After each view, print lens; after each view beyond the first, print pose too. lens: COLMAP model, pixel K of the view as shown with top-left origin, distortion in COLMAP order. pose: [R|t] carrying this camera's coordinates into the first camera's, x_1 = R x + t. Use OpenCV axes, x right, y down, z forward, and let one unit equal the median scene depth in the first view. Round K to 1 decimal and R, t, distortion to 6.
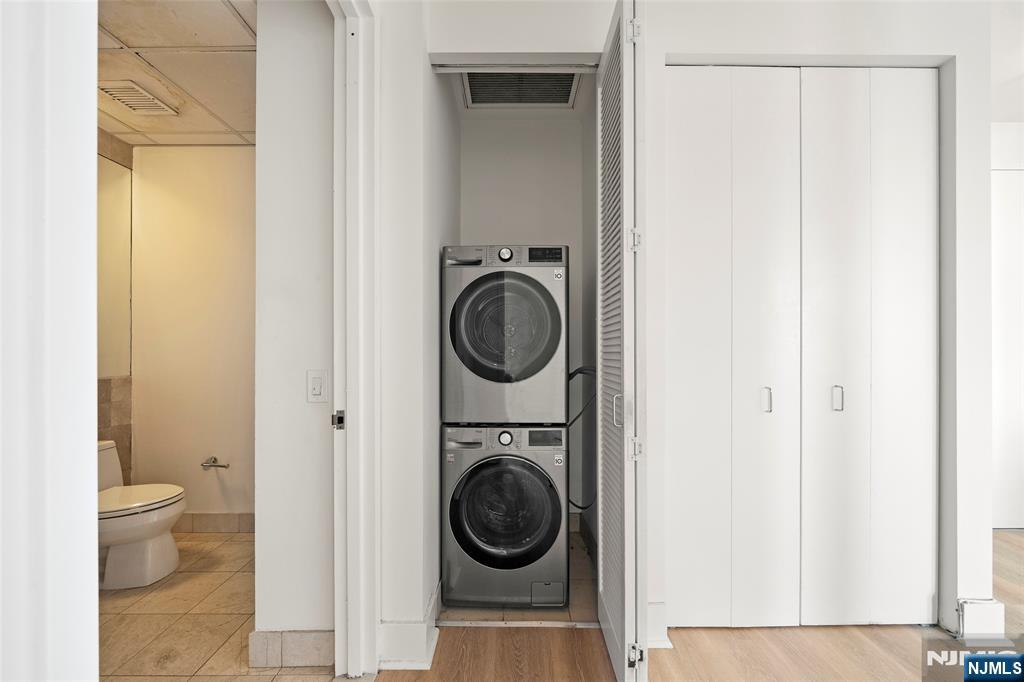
lens RADIAL K [[354.6, 0, 509.7], [0, 354.6, 350.9], [0, 0, 1]] dist [-0.001065, 0.000209]
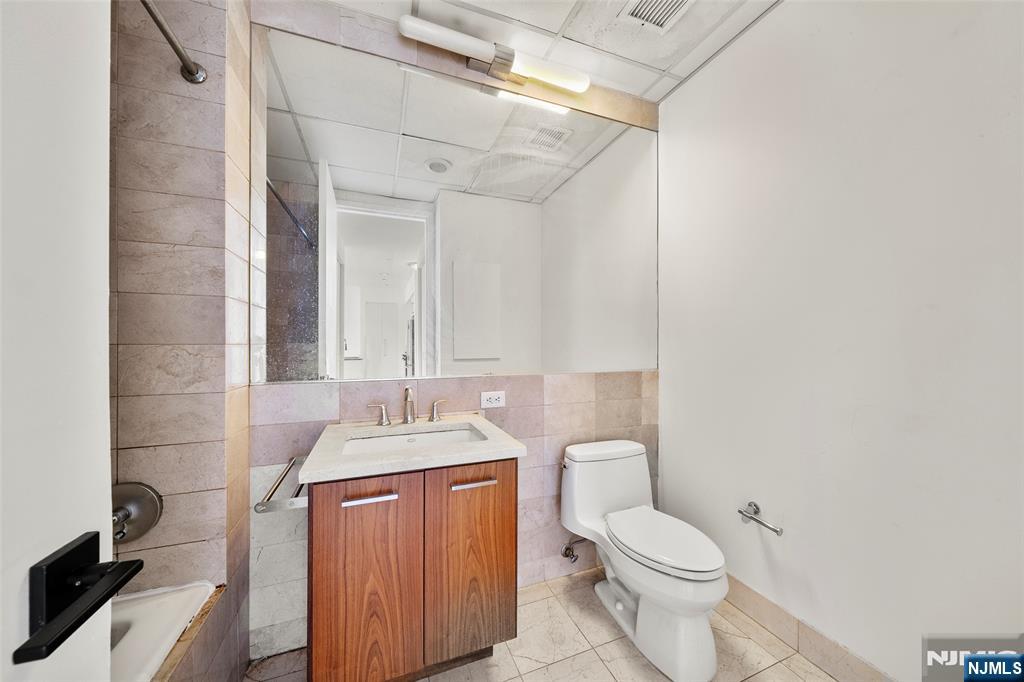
lens RADIAL K [[354.6, 0, 513.9], [0, 354.6, 342.9], [0, 0, 1]] dist [-0.001065, 0.000209]
pose [[0.371285, -0.002041, -0.928517, -0.401106], [0.002717, 0.999996, -0.001111, 0.005730], [0.928515, -0.002110, 0.371289, 0.357049]]
